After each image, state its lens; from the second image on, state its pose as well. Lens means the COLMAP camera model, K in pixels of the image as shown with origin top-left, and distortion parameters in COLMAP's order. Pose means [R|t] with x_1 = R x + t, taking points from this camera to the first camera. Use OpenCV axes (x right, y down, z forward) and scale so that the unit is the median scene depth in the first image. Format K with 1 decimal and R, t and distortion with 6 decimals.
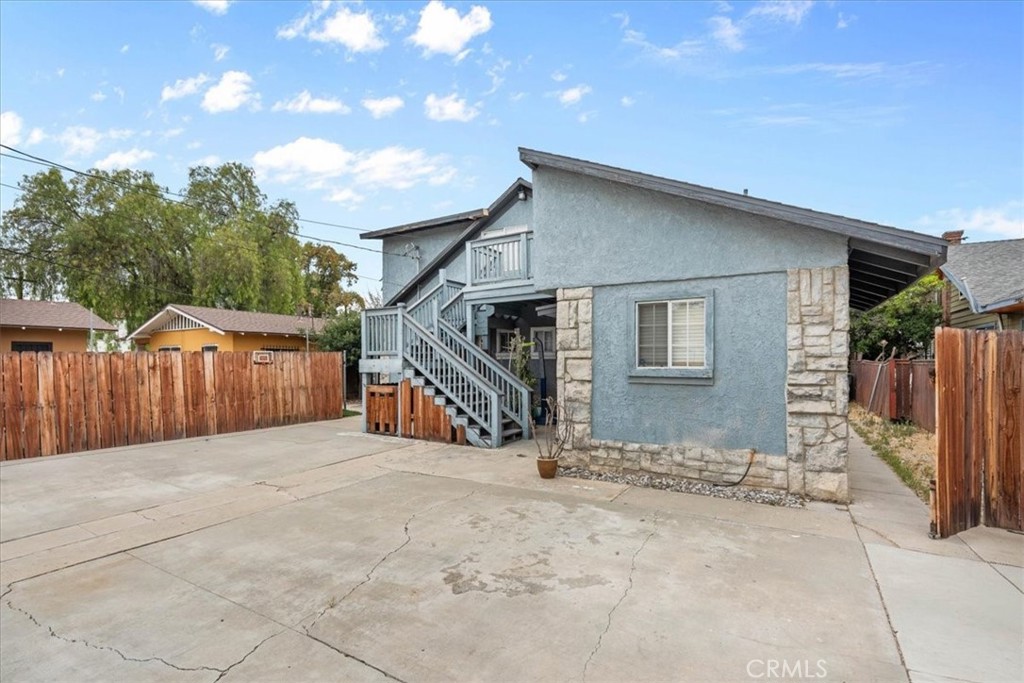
lens RADIAL K [[459.3, 0, 510.0], [0, 459.3, 345.6], [0, 0, 1]] dist [-0.000631, 0.000040]
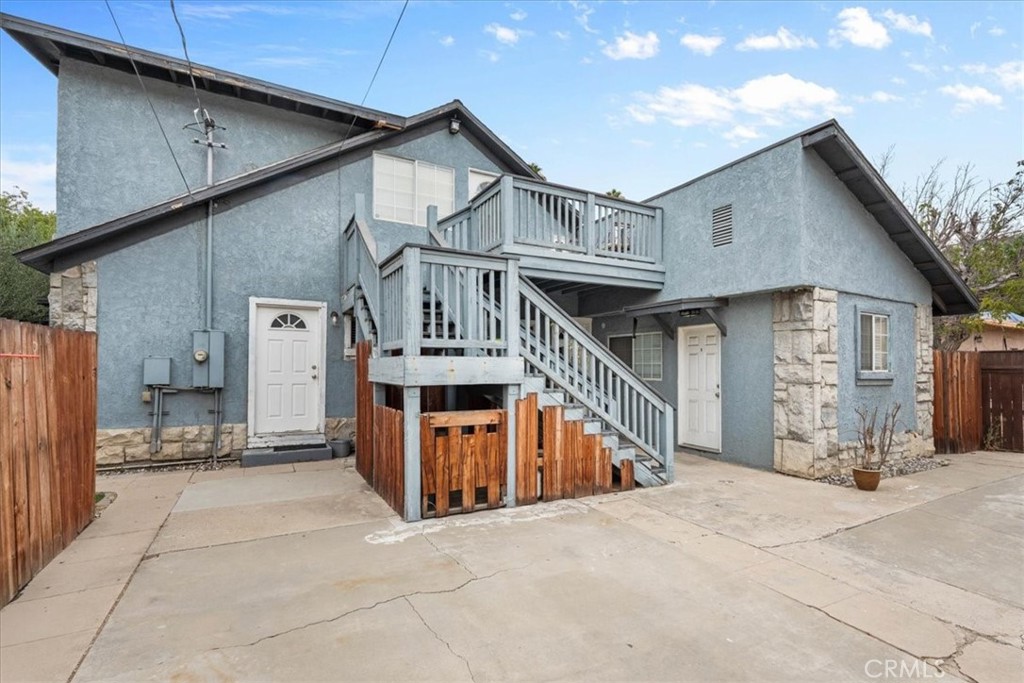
lens RADIAL K [[476.5, 0, 512.0], [0, 476.5, 341.5], [0, 0, 1]] dist [-0.012650, -0.000145]
pose [[0.500966, 0.044787, 0.864307, -0.766831], [-0.039084, 0.998812, -0.029103, 0.028545], [-0.864584, -0.019201, 0.502121, 0.780550]]
